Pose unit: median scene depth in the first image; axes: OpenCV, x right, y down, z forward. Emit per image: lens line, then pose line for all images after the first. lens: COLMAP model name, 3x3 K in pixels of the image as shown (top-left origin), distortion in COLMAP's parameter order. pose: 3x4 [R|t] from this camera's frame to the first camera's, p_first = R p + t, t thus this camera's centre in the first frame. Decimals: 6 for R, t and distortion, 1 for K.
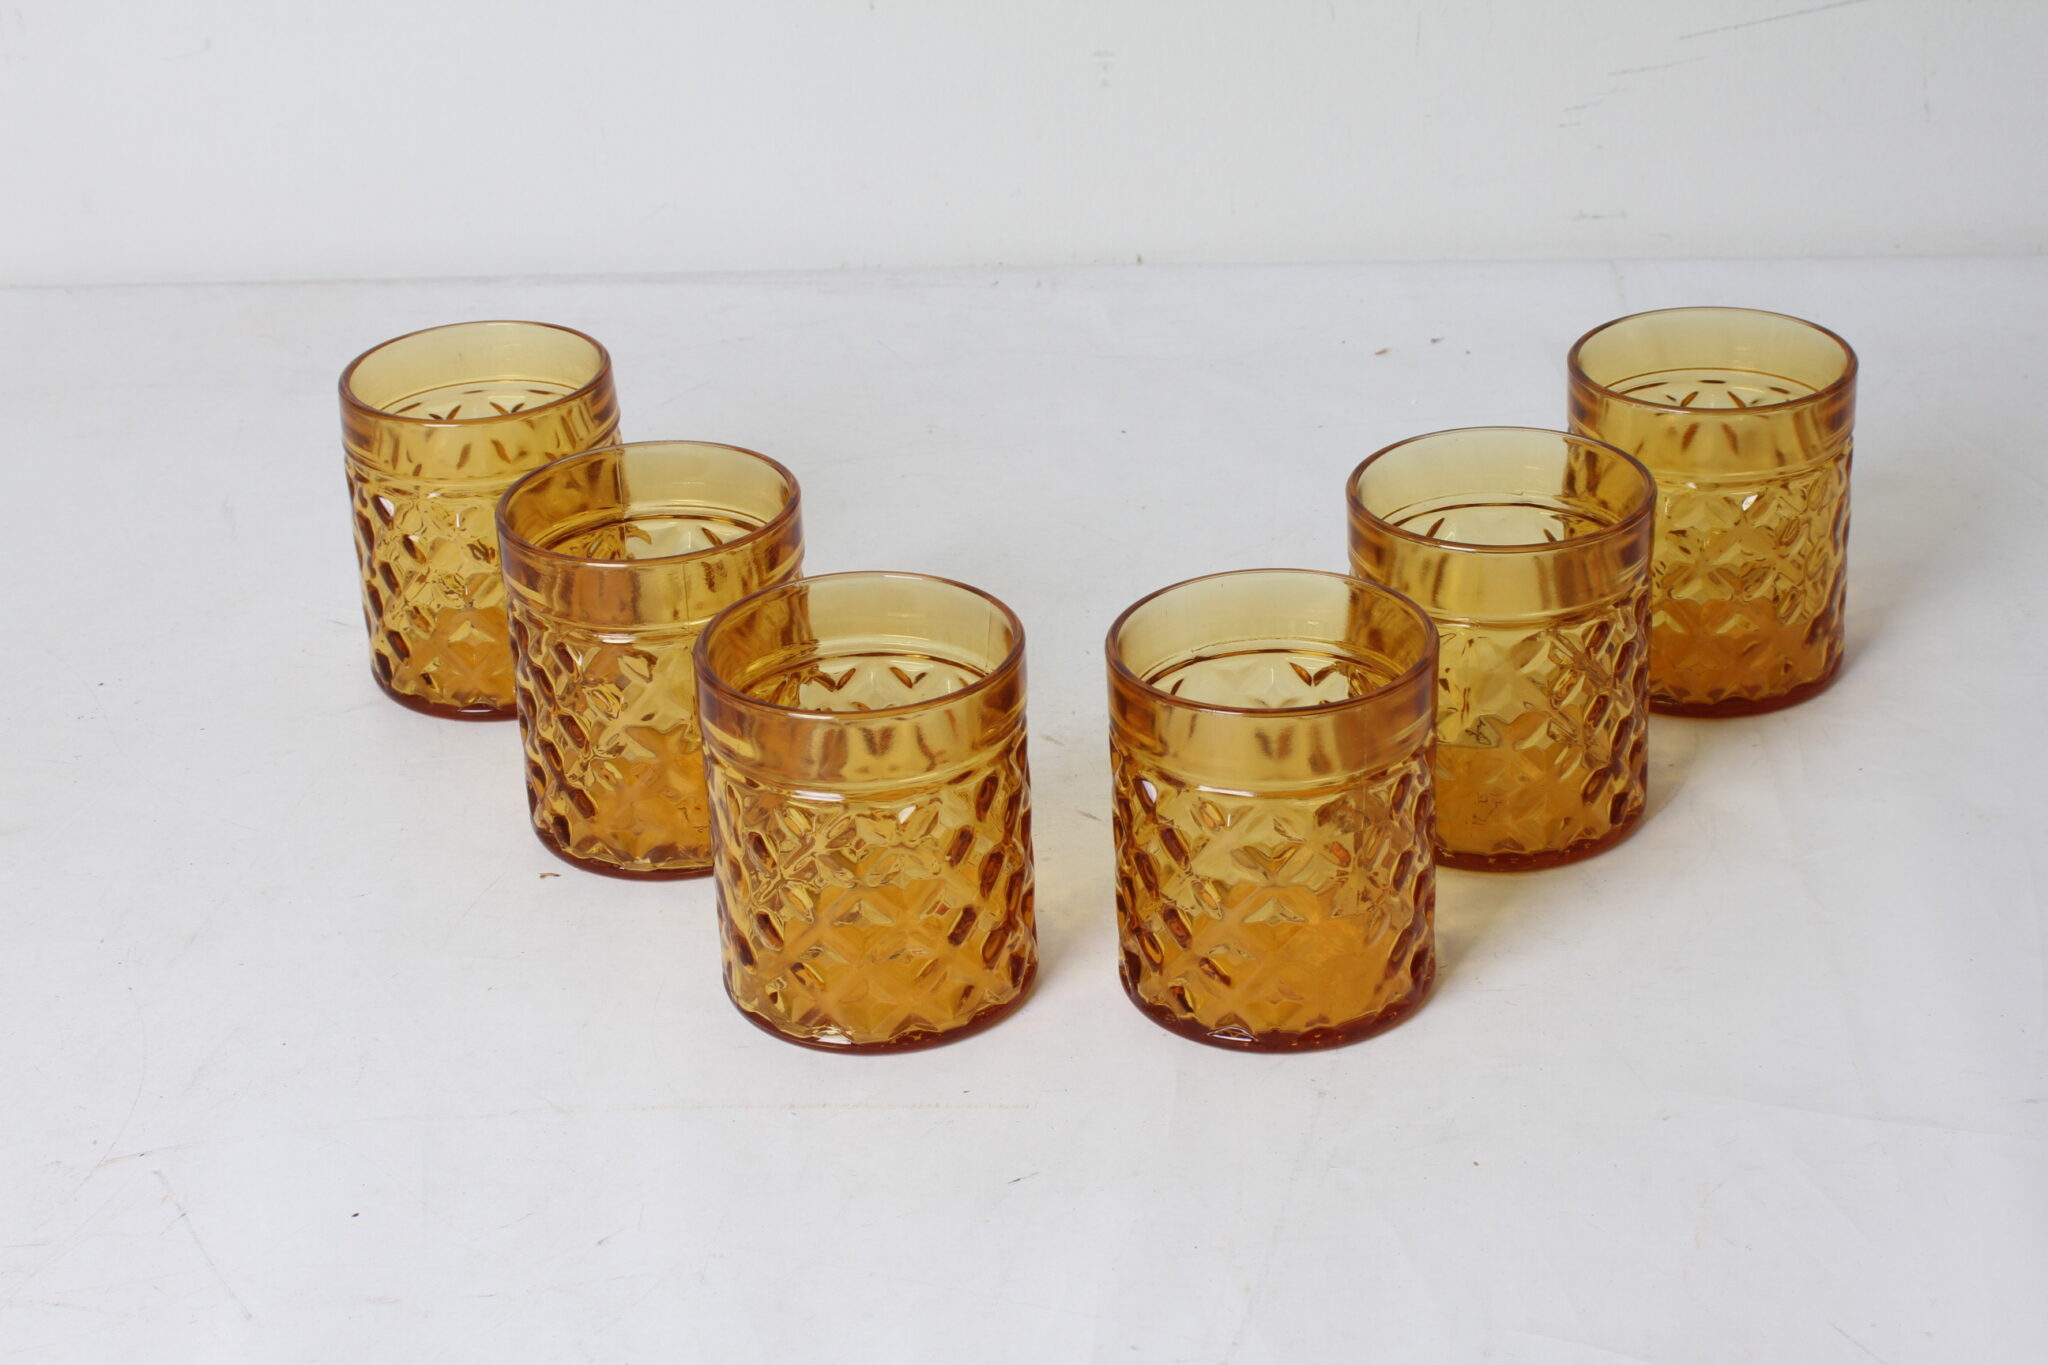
lens RADIAL K [[3398.8, 0, 1009.4], [0, 3398.8, 676.0], [0, 0, 1]] dist [-0.041722, 0.120002]
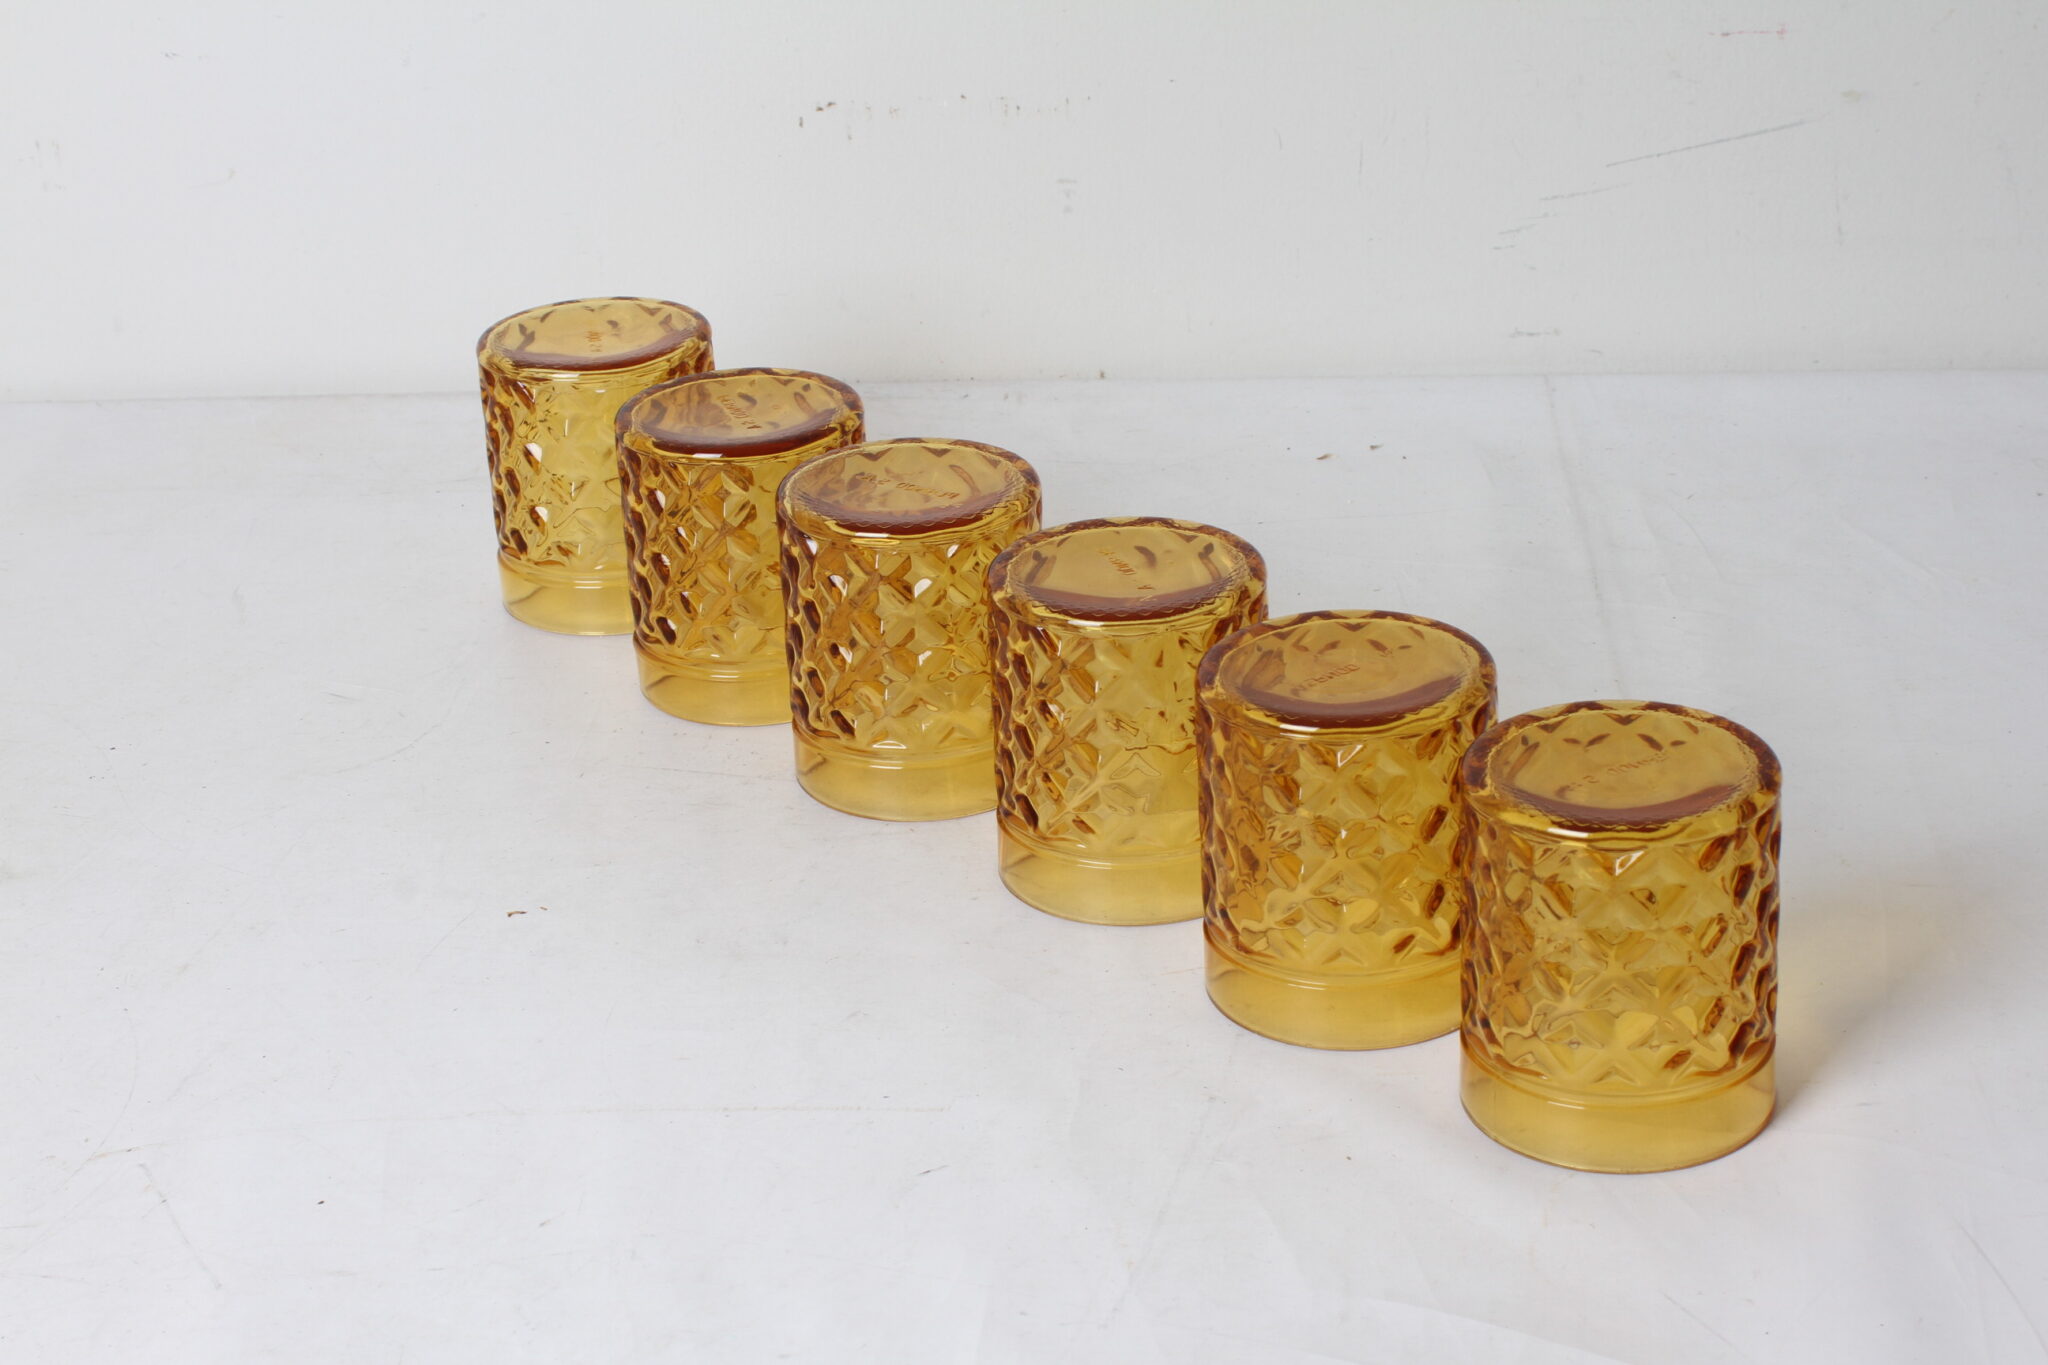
lens RADIAL K [[3398.8, 0, 1009.4], [0, 3398.8, 676.0], [0, 0, 1]] dist [-0.041722, 0.120002]
pose [[0.999838, 0.002399, -0.017840, 0.037170], [-0.003364, 0.998521, -0.054260, 0.038082], [0.017684, 0.054311, 0.998367, -0.073346]]
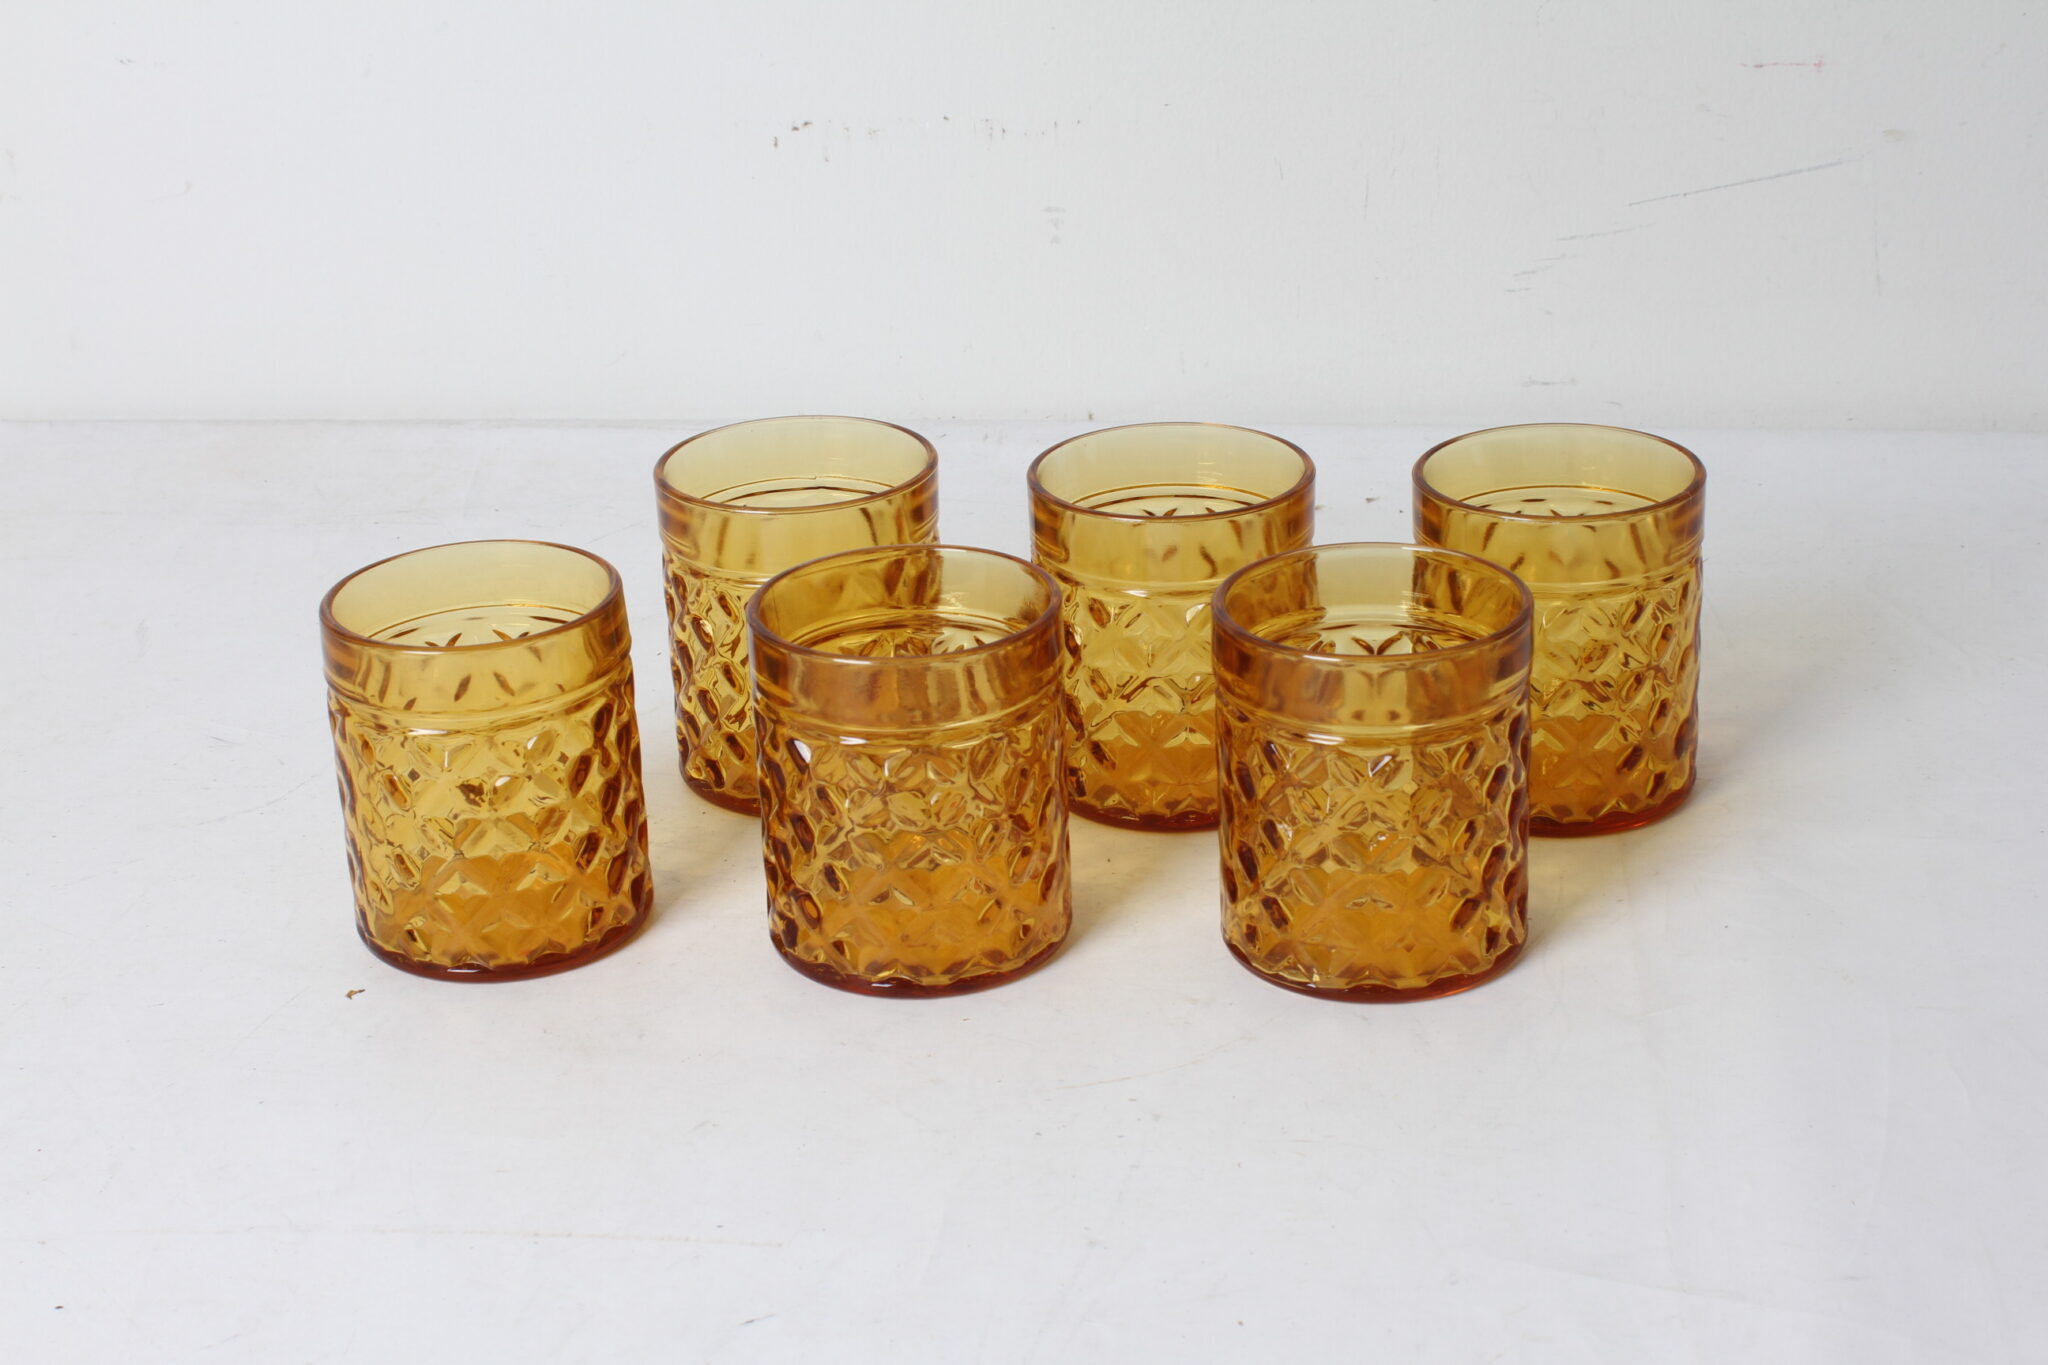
lens RADIAL K [[3143.7, 0, 1024.0], [0, 3143.7, 682.5], [0, 0, 1]] dist [-0.072606, 0.166337]
pose [[0.998113, 0.028040, -0.054635, 0.093411], [-0.031485, 0.997501, -0.063250, 0.019636], [0.052725, 0.064850, 0.996501, 0.103606]]
